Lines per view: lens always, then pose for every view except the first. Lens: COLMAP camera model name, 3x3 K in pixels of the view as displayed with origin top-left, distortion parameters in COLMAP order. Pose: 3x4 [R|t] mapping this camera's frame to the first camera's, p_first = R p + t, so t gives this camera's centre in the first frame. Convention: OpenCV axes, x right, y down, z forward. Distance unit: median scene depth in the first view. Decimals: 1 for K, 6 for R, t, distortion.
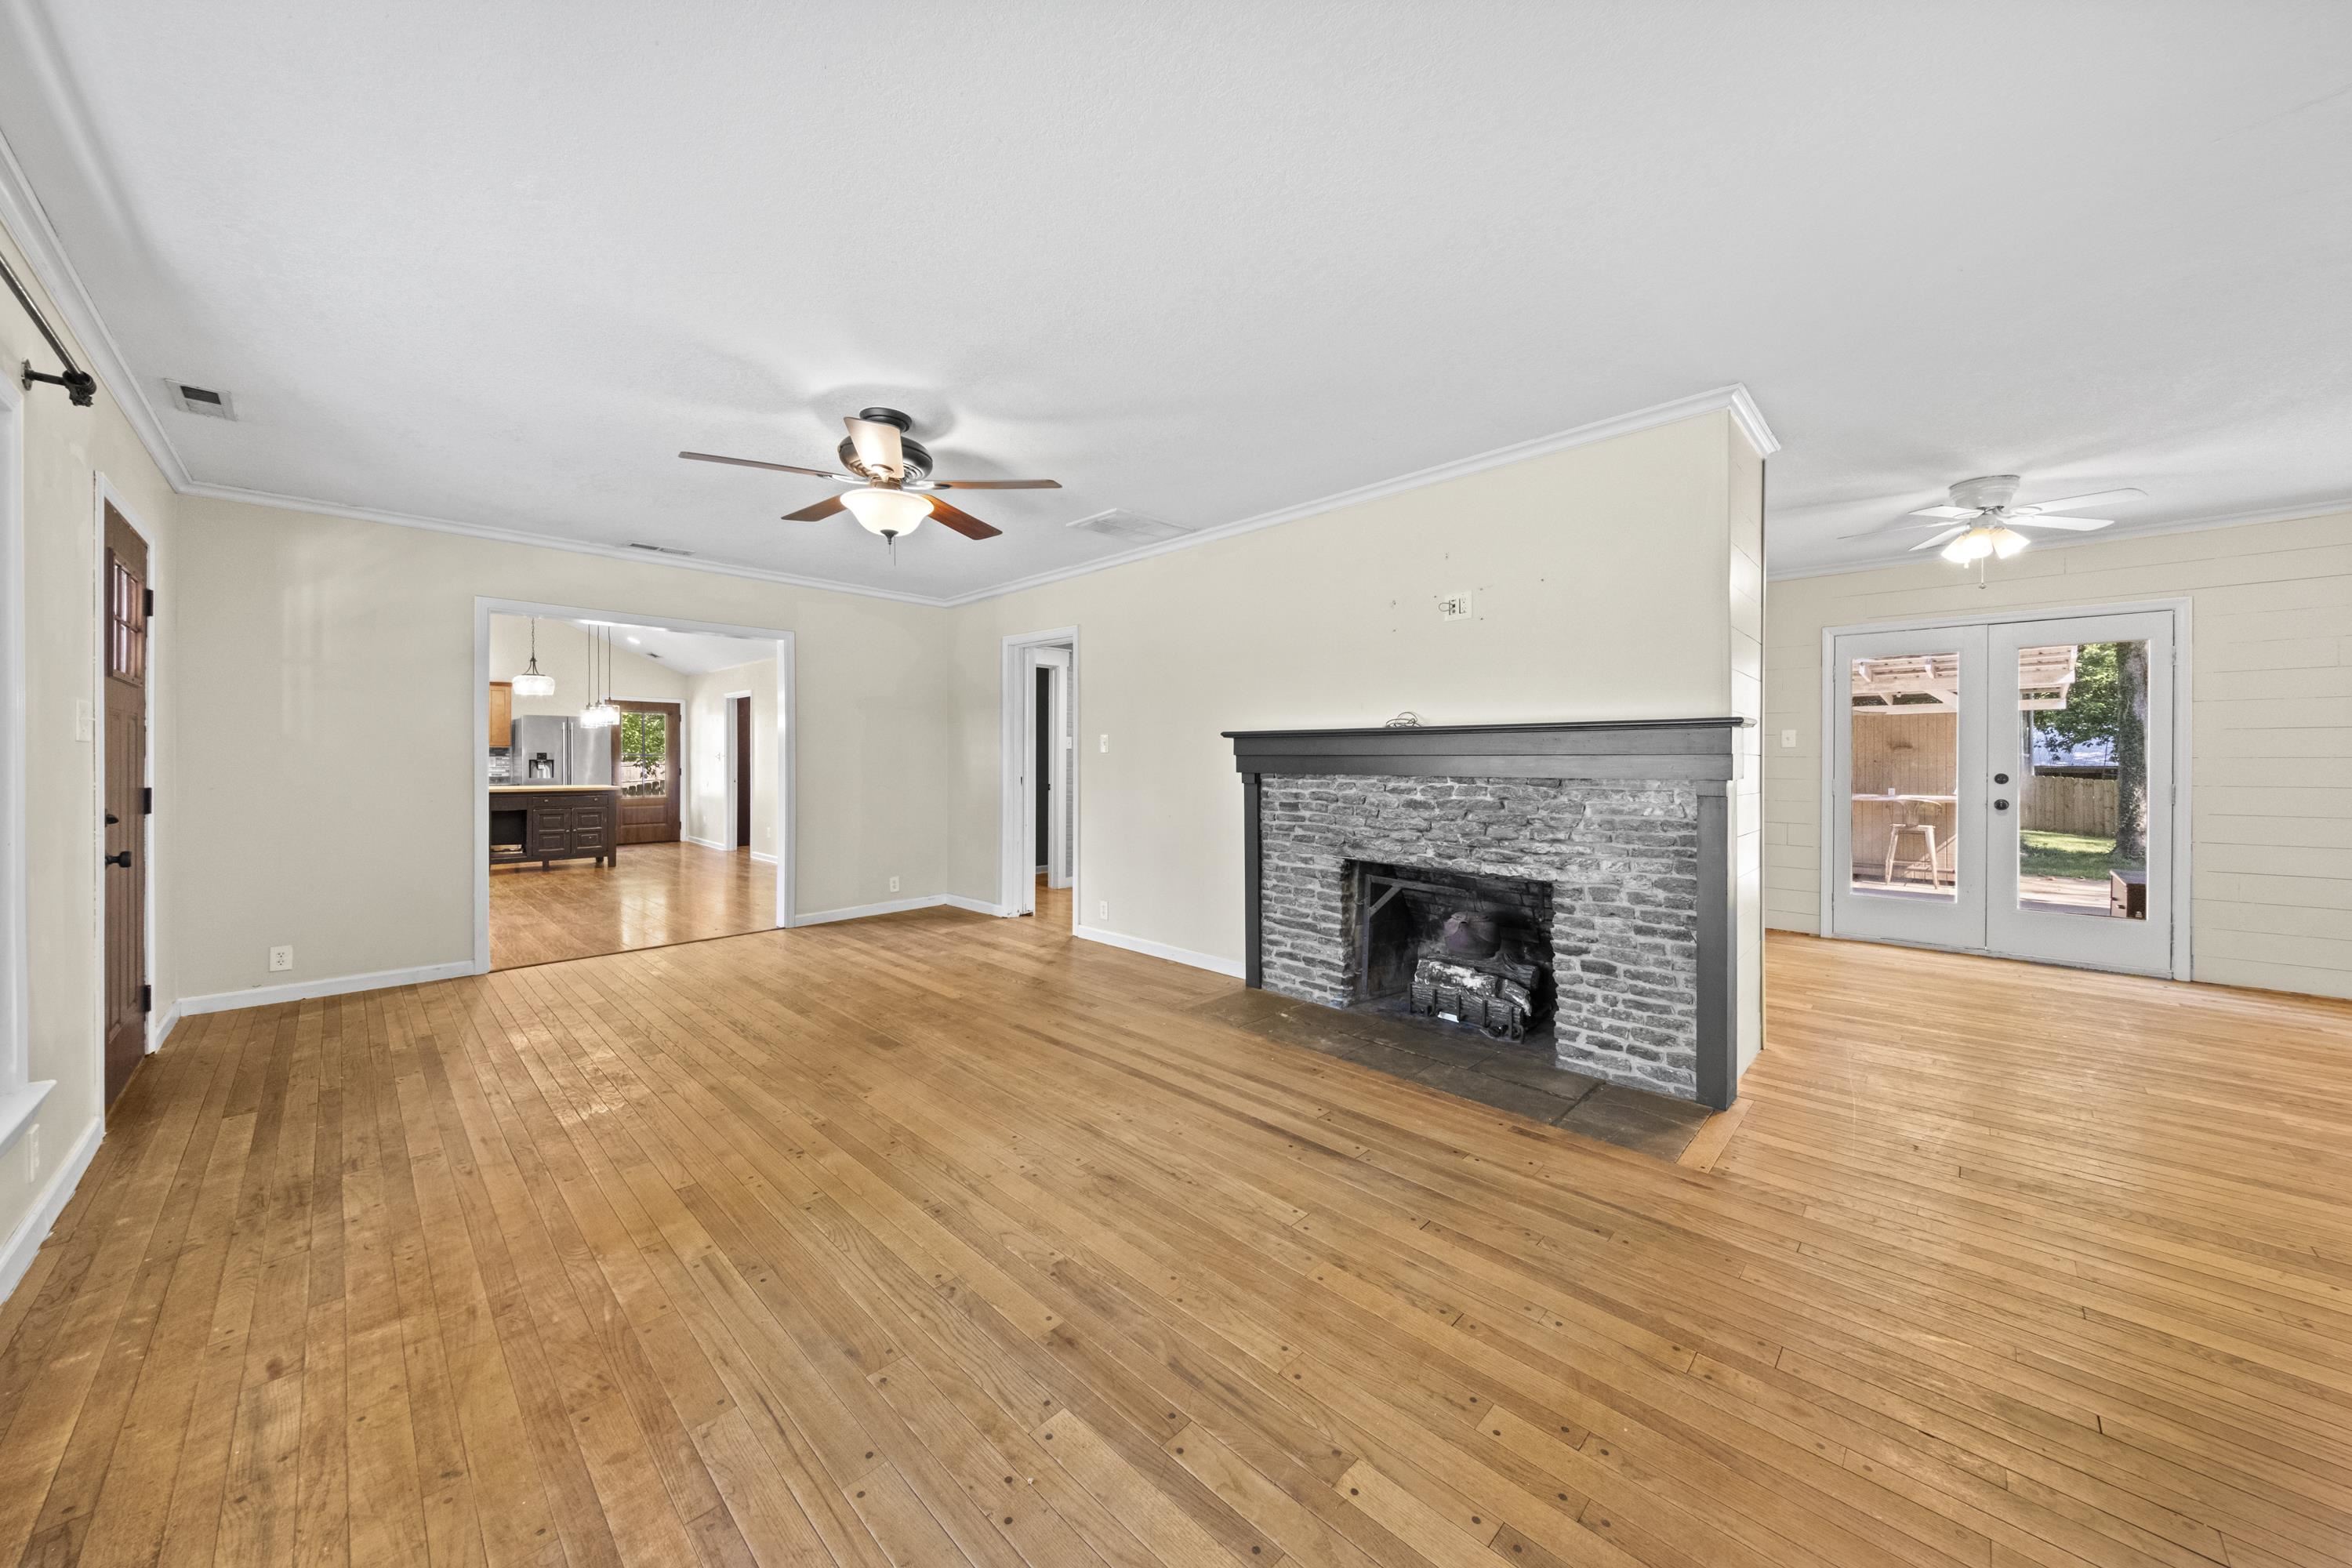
lens RADIAL K [[819.7, 0, 1167.1], [0, 819.7, 765.2], [0, 0, 1]] dist [0.063546, -0.024033]
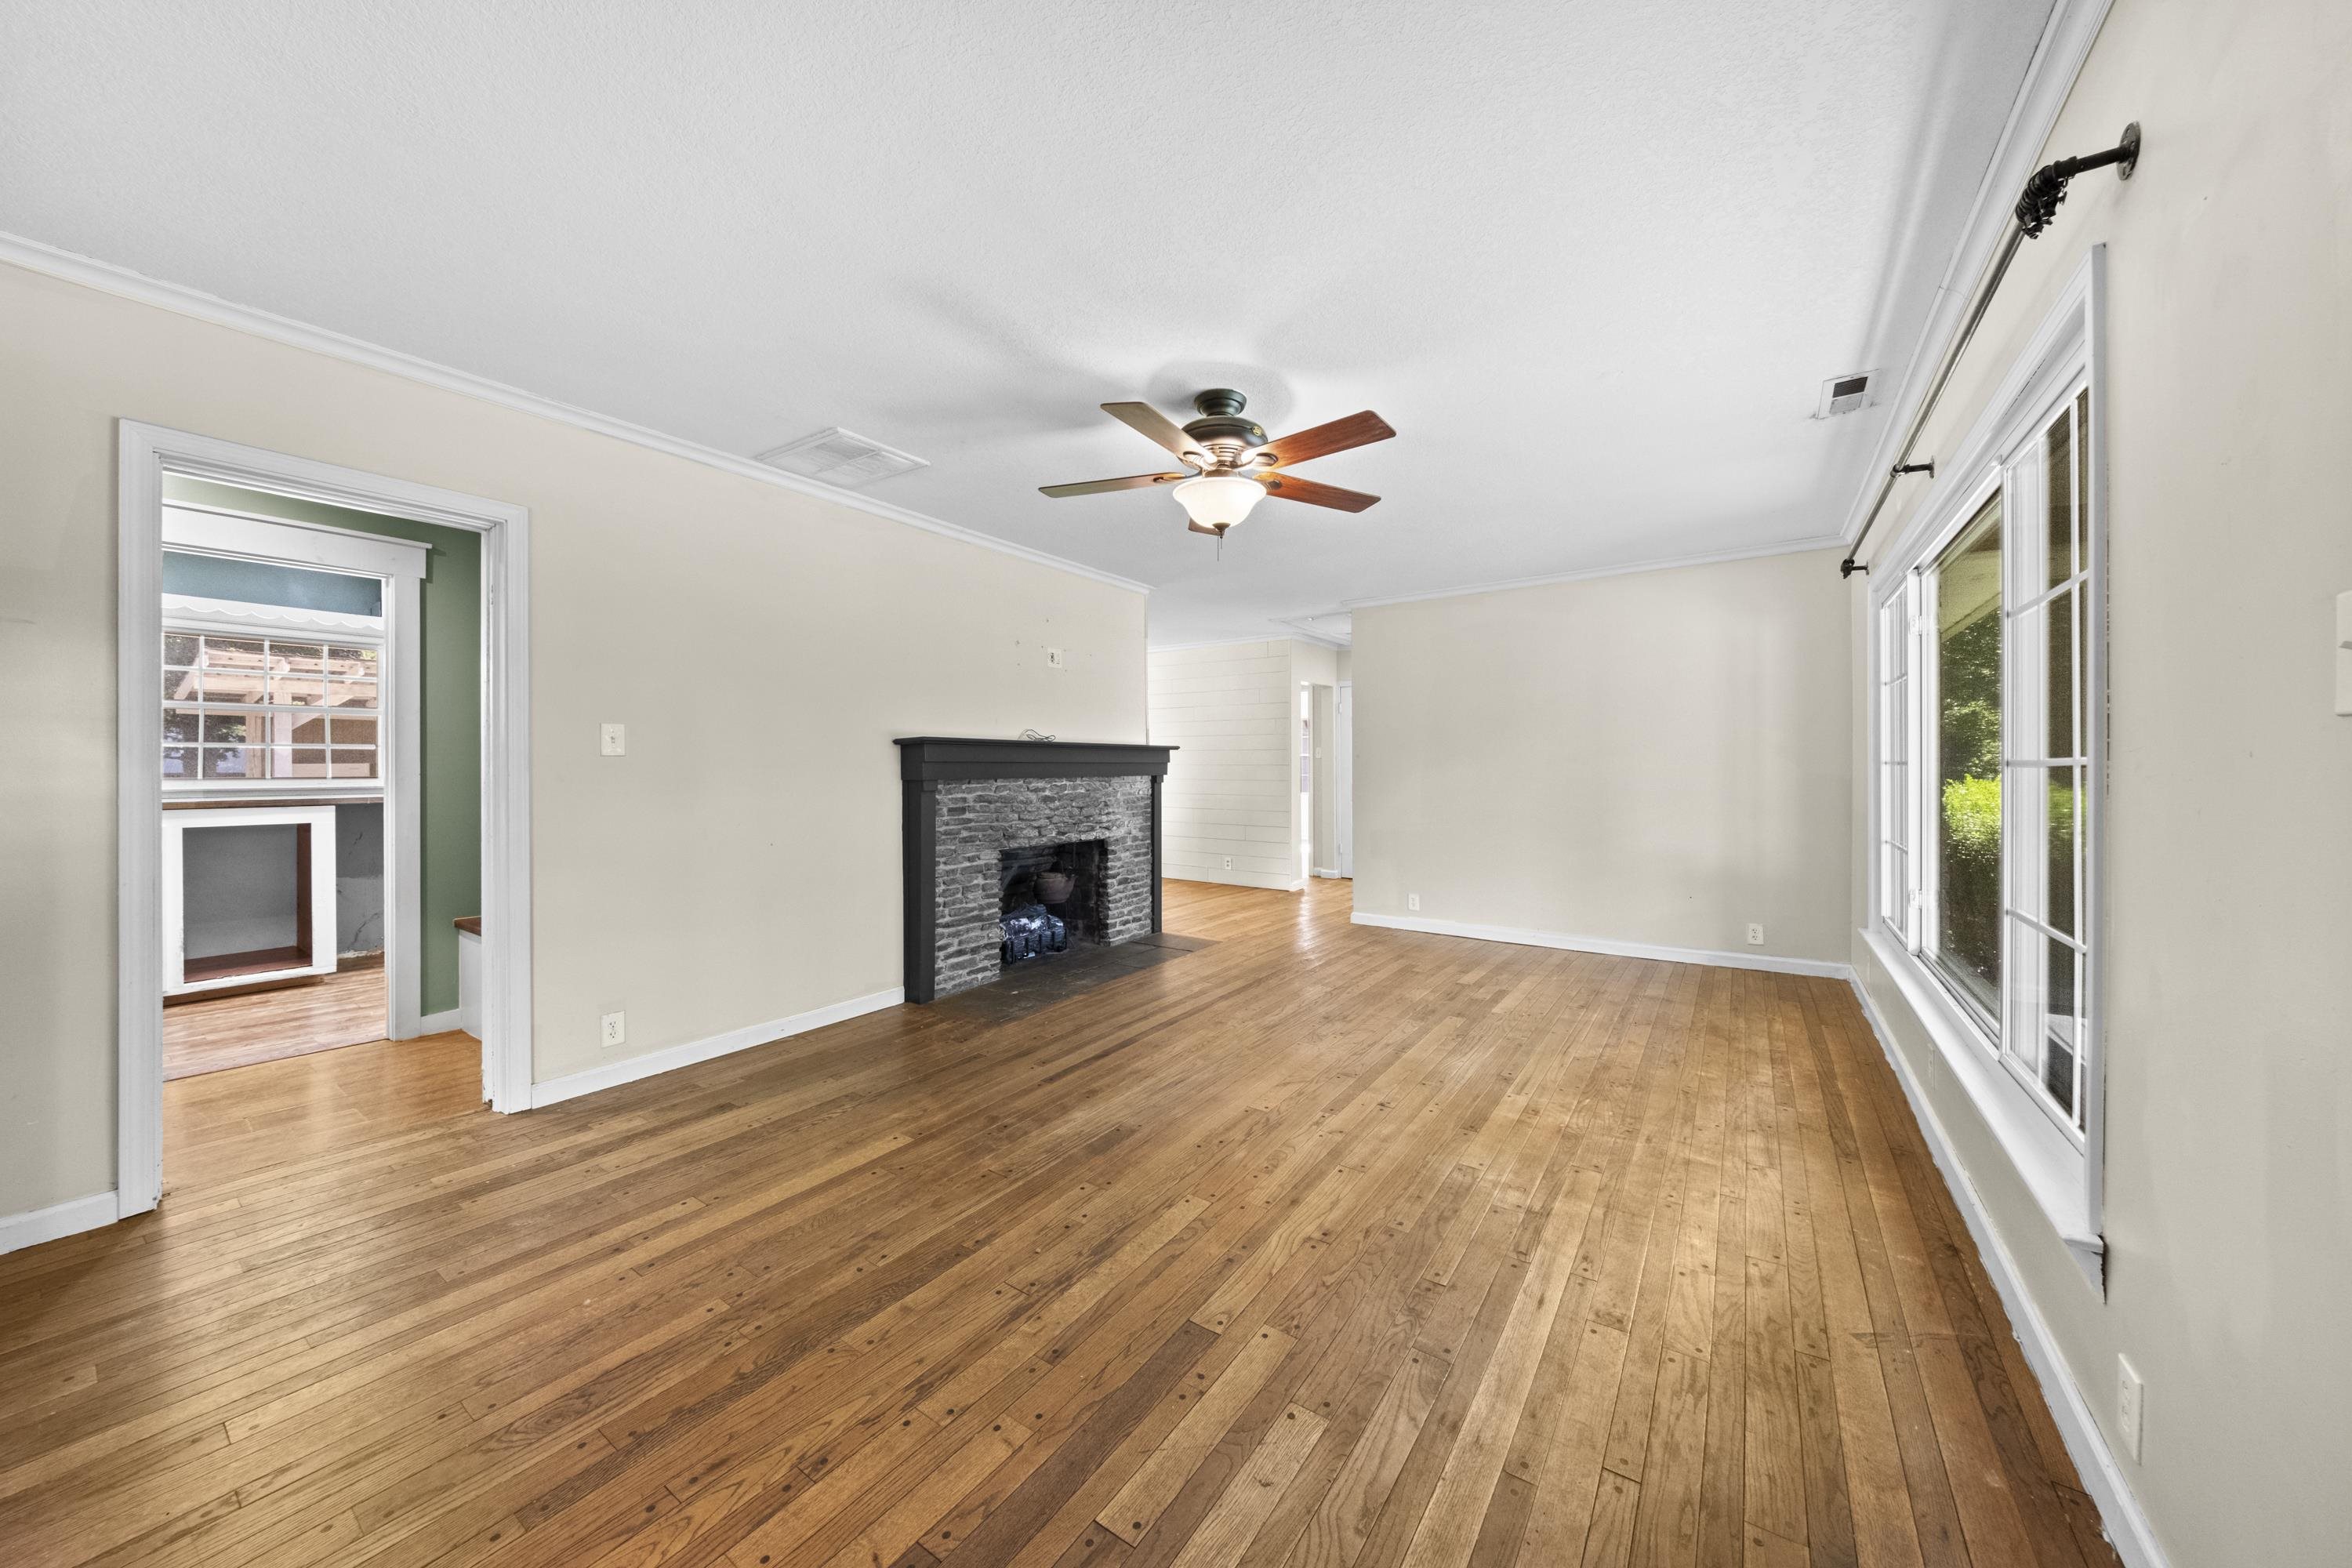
lens RADIAL K [[819.7, 0, 1167.1], [0, 819.7, 765.2], [0, 0, 1]] dist [0.063546, -0.024033]
pose [[-0.181692, 0.001306, 0.983355, -1.041140], [0.013848, 0.999903, 0.001230, -0.006729], [-0.983258, 0.013841, -0.181692, 1.030671]]
